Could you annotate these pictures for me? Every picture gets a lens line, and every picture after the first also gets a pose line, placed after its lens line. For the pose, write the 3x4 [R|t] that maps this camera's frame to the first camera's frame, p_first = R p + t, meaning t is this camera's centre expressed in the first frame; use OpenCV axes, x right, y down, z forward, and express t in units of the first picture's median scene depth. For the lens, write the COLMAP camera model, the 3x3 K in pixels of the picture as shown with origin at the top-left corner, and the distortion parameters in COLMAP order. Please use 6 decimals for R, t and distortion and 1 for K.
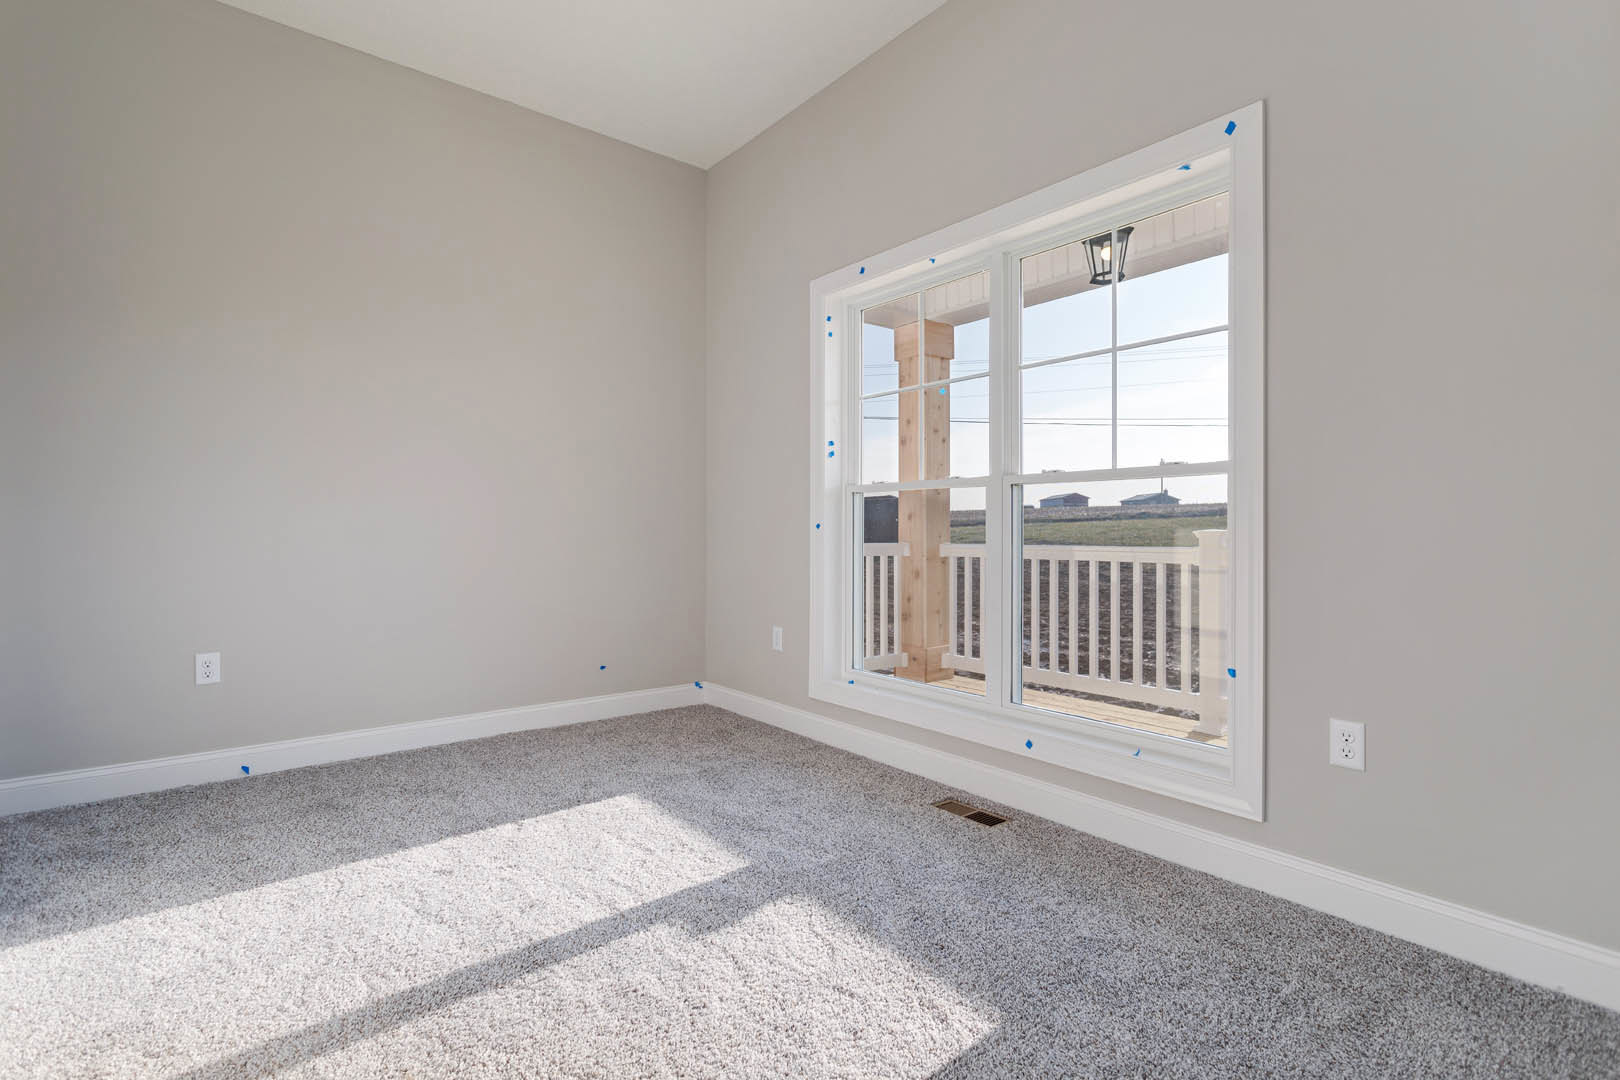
lens RADIAL K [[762.7, 0, 808.0], [0, 762.7, 539.4], [0, 0, 1]] dist [0.009955, 0.001059]
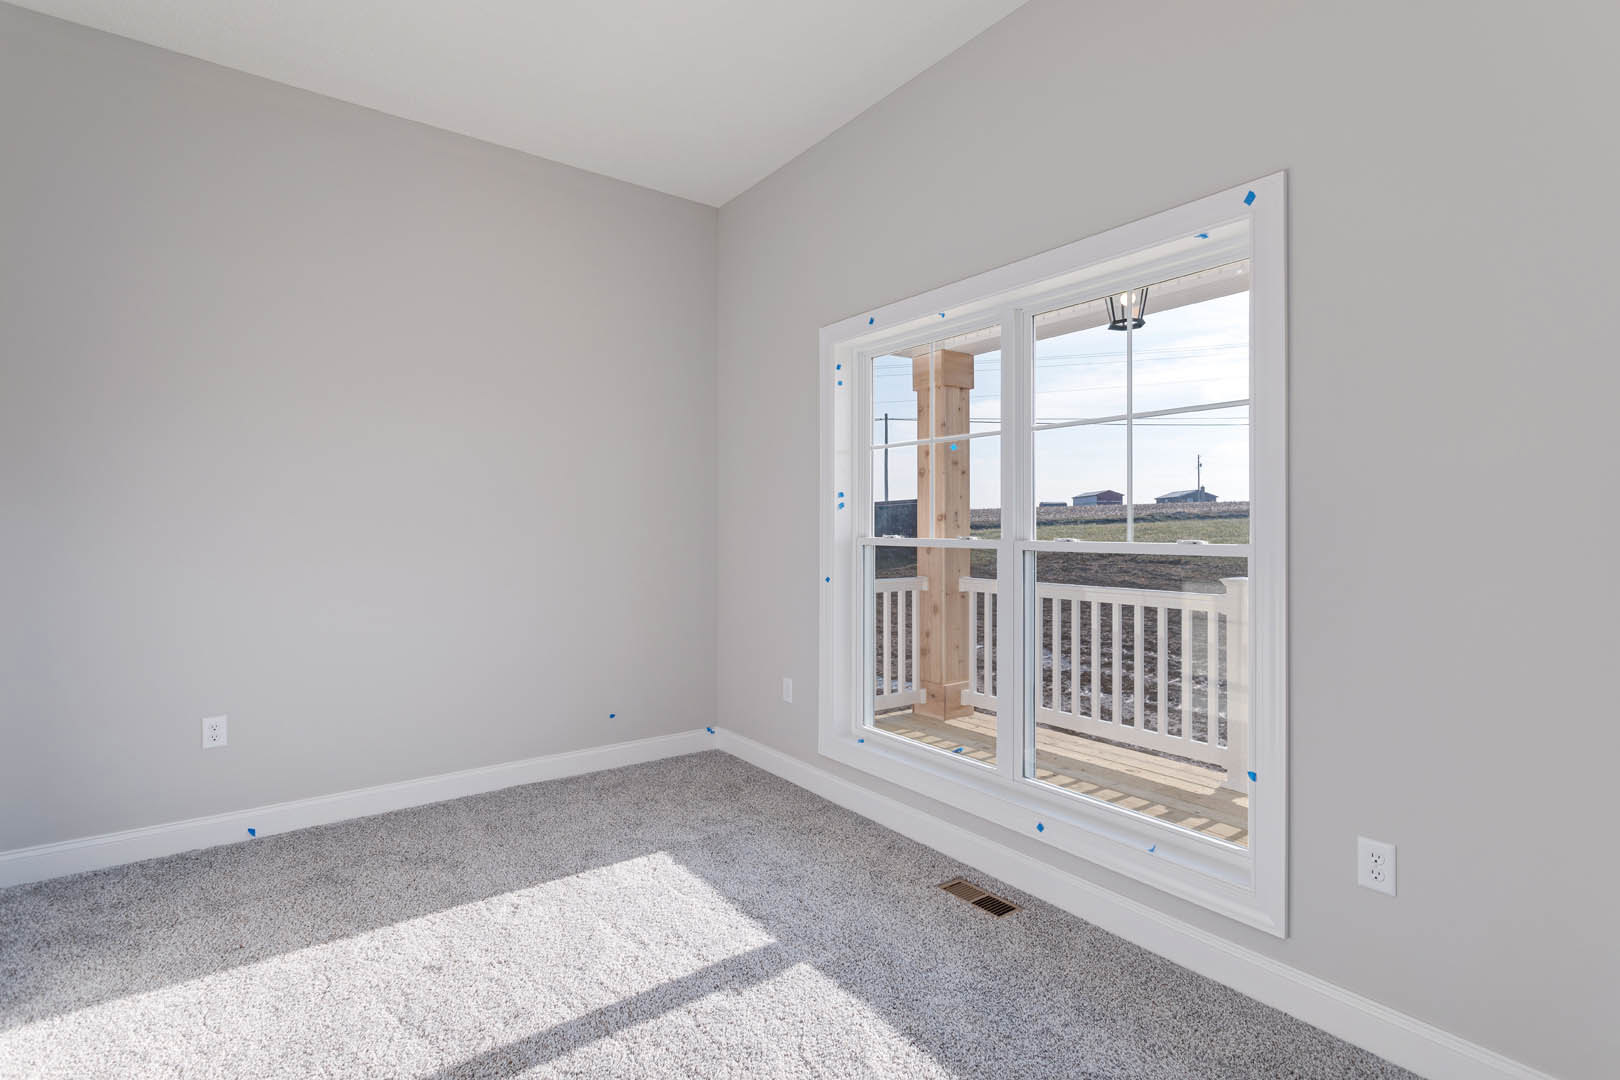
lens RADIAL K [[762.7, 0, 810.9], [0, 762.7, 531.7], [0, 0, 1]] dist [0.009955, 0.001059]
pose [[0.999317, 0.000108, -0.036945, 0.037053], [-0.000128, 1.000000, -0.000549, -0.102867], [0.036944, 0.000554, 0.999317, 0.029696]]
